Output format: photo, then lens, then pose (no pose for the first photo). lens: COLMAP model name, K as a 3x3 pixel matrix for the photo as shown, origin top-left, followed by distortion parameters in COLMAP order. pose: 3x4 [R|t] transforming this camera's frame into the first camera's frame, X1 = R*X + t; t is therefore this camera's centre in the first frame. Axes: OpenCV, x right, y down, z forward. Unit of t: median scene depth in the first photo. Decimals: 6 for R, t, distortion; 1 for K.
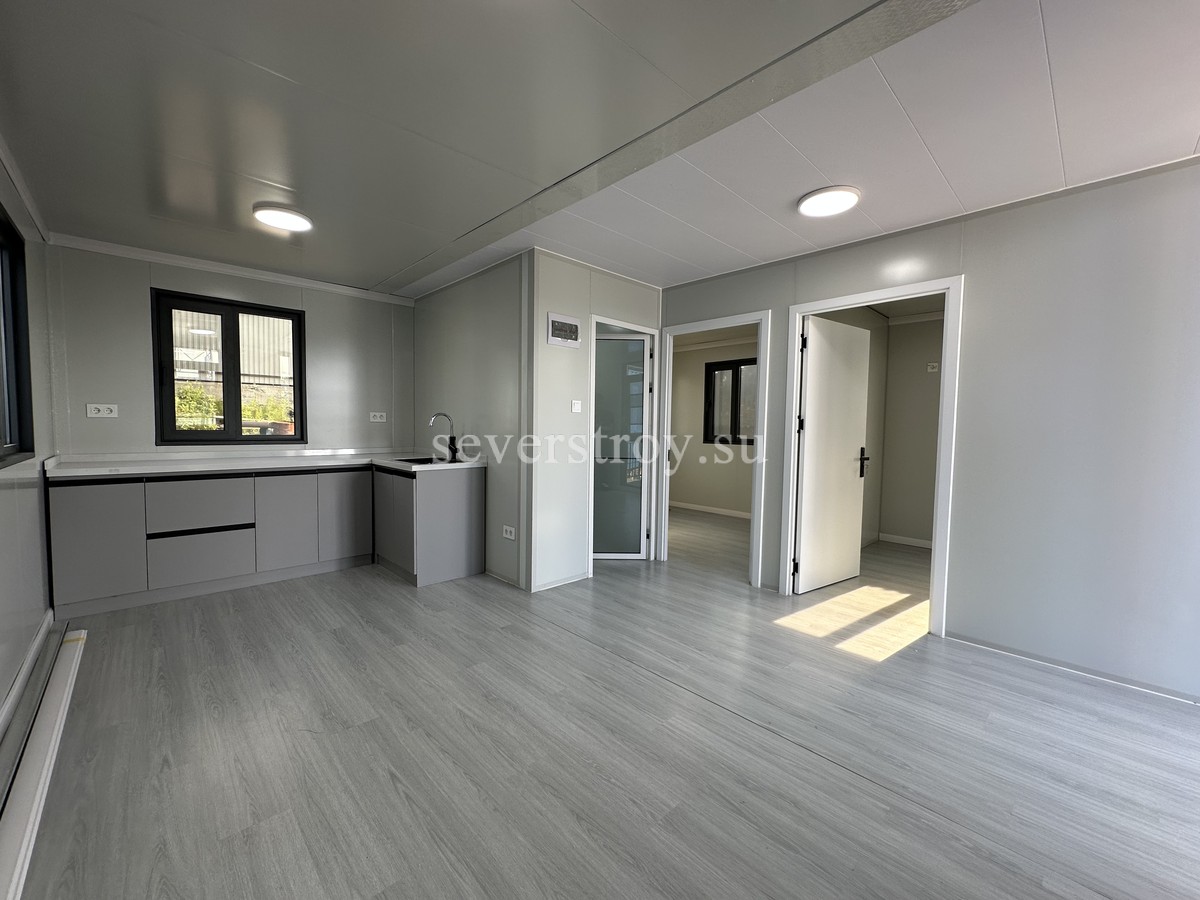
lens RADIAL K [[497.0, 0, 596.4], [0, 497.0, 450.2], [0, 0, 1]] dist [-0.007551, 0.000474]
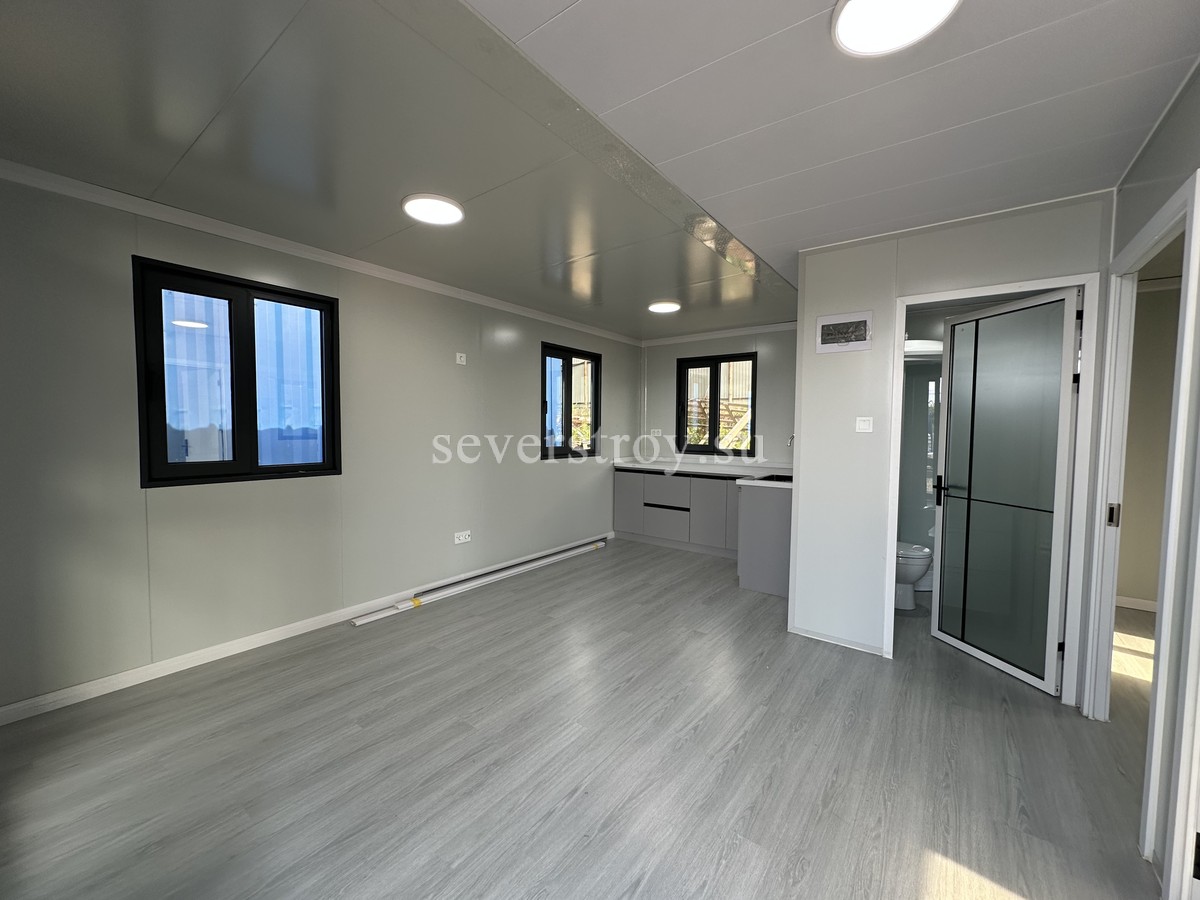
lens RADIAL K [[497.0, 0, 598.2], [0, 497.0, 456.0], [0, 0, 1]] dist [-0.007551, 0.000474]
pose [[0.129368, 0.046705, -0.990496, 0.872179], [-0.055548, 0.997663, 0.039788, -0.062493], [0.990040, 0.049873, 0.131660, 0.635201]]
